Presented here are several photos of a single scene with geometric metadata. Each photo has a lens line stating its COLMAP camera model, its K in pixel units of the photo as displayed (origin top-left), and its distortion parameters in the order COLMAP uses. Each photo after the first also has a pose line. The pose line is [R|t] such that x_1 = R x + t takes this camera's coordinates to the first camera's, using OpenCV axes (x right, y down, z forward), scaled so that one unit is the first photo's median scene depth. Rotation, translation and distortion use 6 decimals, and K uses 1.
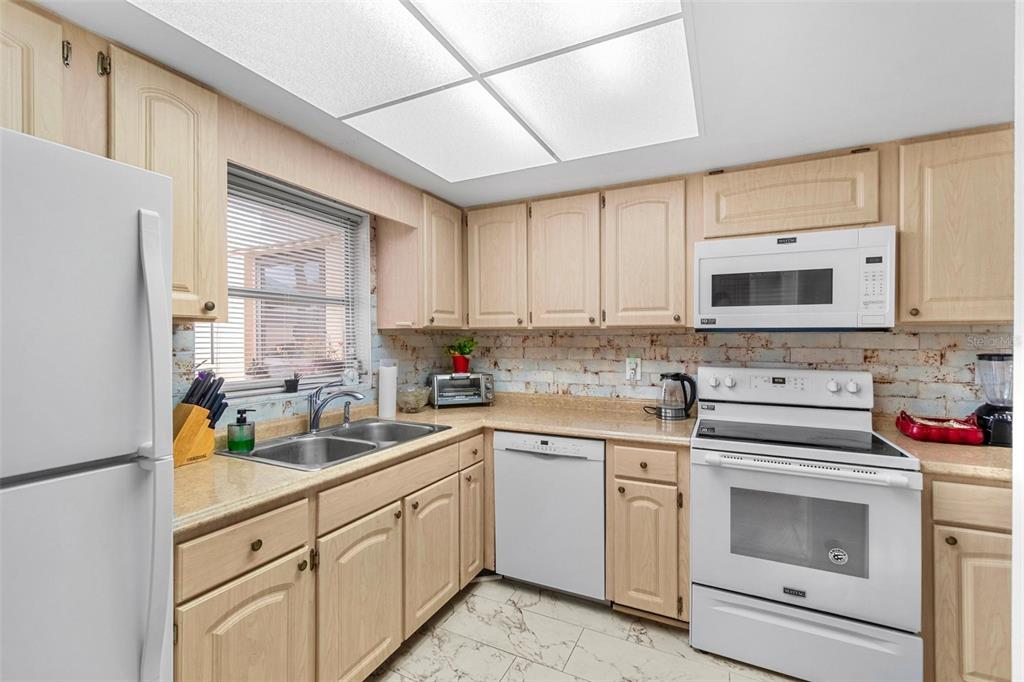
lens RADIAL K [[437.9, 0, 512.0], [0, 437.9, 341.0], [0, 0, 1]] dist [-0.002788, -0.000544]
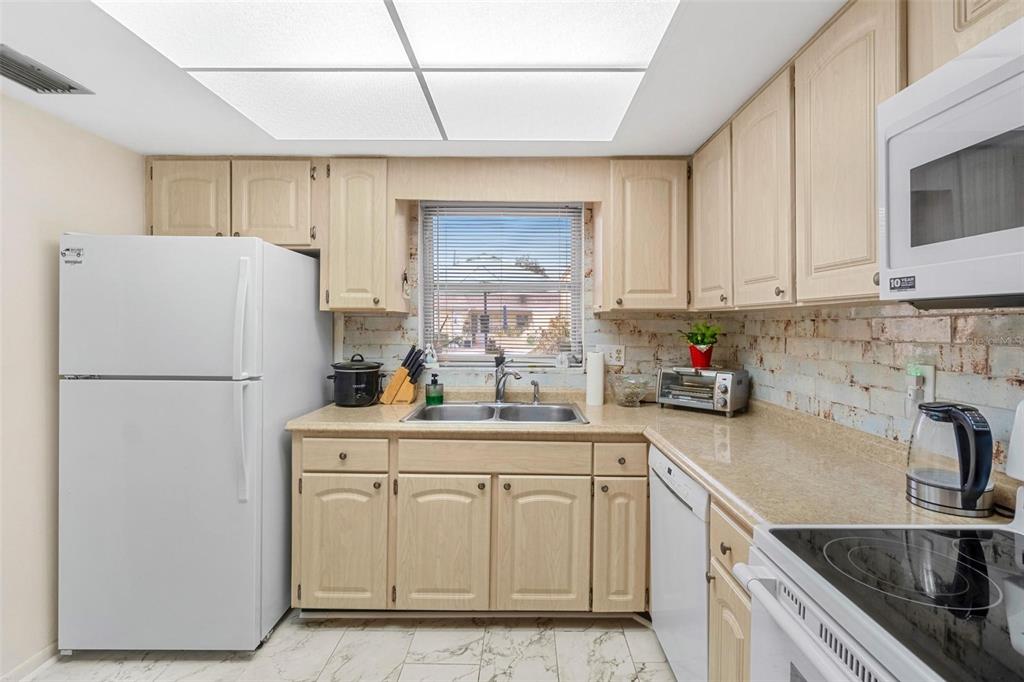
lens RADIAL K [[477.9, 0, 524.3], [0, 477.9, 330.8], [0, 0, 1]] dist [-0.003479, 0.000031]
pose [[0.449918, 0.017580, -0.892897, 0.594275], [-0.010732, 0.999840, 0.014278, -0.001741], [0.893005, 0.003159, 0.450035, 0.404835]]
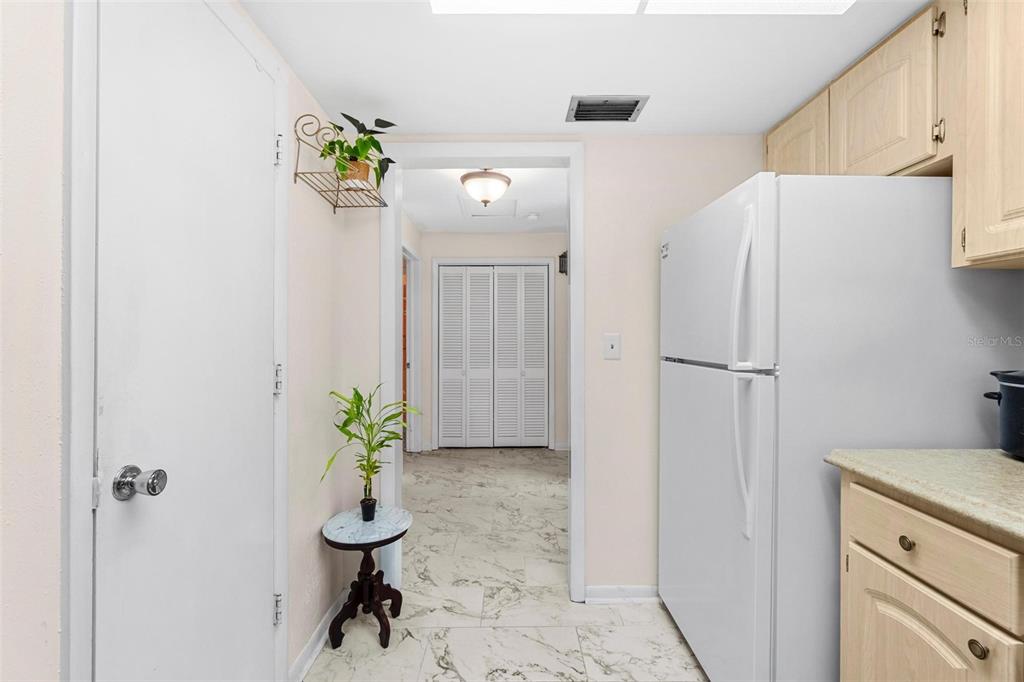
lens RADIAL K [[437.9, 0, 512.0], [0, 437.9, 341.0], [0, 0, 1]] dist [-0.002788, -0.000544]
pose [[-0.893989, 0.004204, -0.448069, 0.190020], [0.000301, 0.999961, 0.008782, 0.051137], [0.448089, 0.007716, -0.893956, 0.684481]]
